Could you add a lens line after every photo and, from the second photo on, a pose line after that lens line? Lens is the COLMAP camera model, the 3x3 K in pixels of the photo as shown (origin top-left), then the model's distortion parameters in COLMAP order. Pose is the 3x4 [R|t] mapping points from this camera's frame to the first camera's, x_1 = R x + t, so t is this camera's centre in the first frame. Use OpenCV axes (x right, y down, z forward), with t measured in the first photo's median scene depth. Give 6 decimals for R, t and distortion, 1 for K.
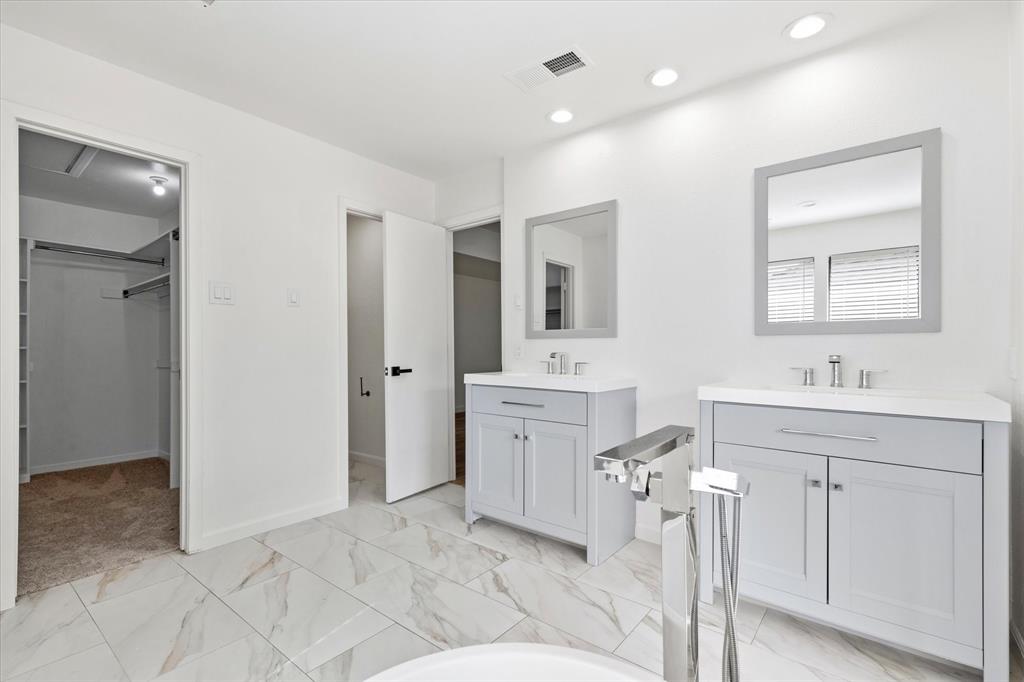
lens RADIAL K [[464.2, 0, 507.5], [0, 464.2, 348.0], [0, 0, 1]] dist [0.014175, -0.000580]
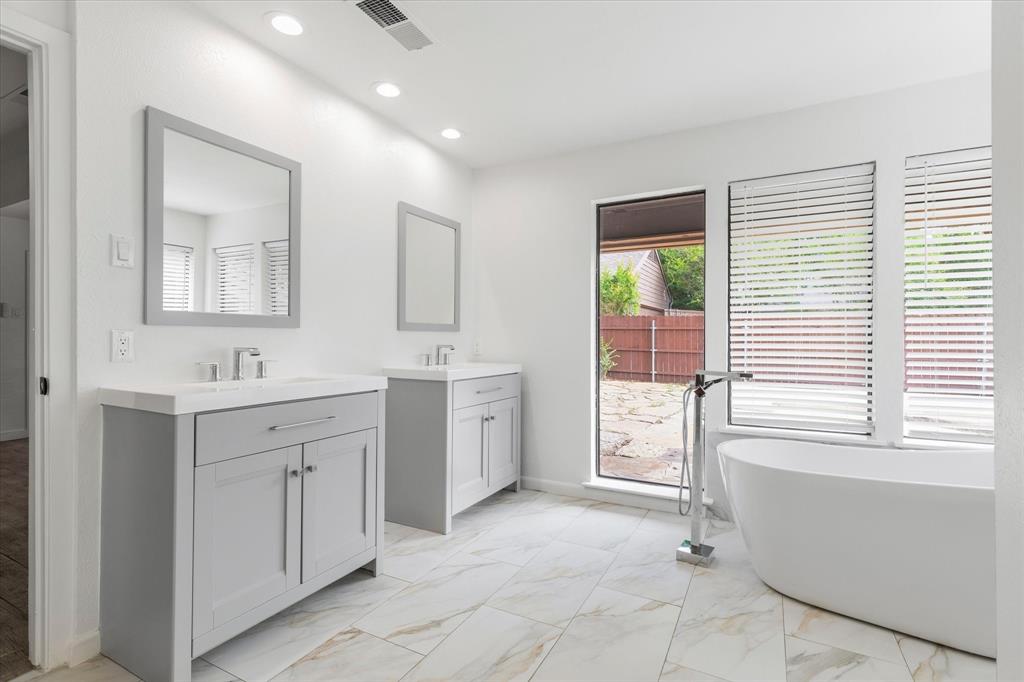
lens RADIAL K [[464.2, 0, 529.5], [0, 464.2, 339.6], [0, 0, 1]] dist [0.014175, -0.000580]
pose [[-0.185443, -0.003881, 0.982647, -0.711315], [0.000366, 0.999992, 0.004018, -0.005879], [-0.982655, 0.001105, -0.185440, 0.795704]]
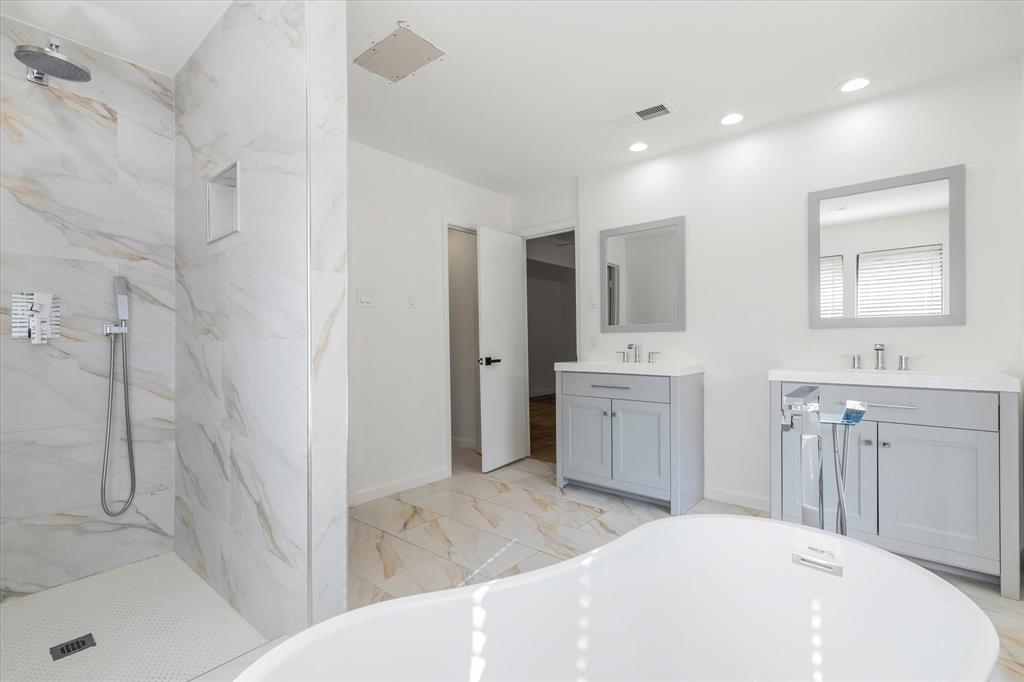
lens RADIAL K [[464.2, 0, 505.9], [0, 464.2, 342.4], [0, 0, 1]] dist [0.014175, -0.000580]
pose [[0.999650, -0.008146, -0.025175, -0.208381], [0.008172, 0.999966, 0.000936, 0.001518], [0.025166, -0.001142, 0.999683, -0.218339]]
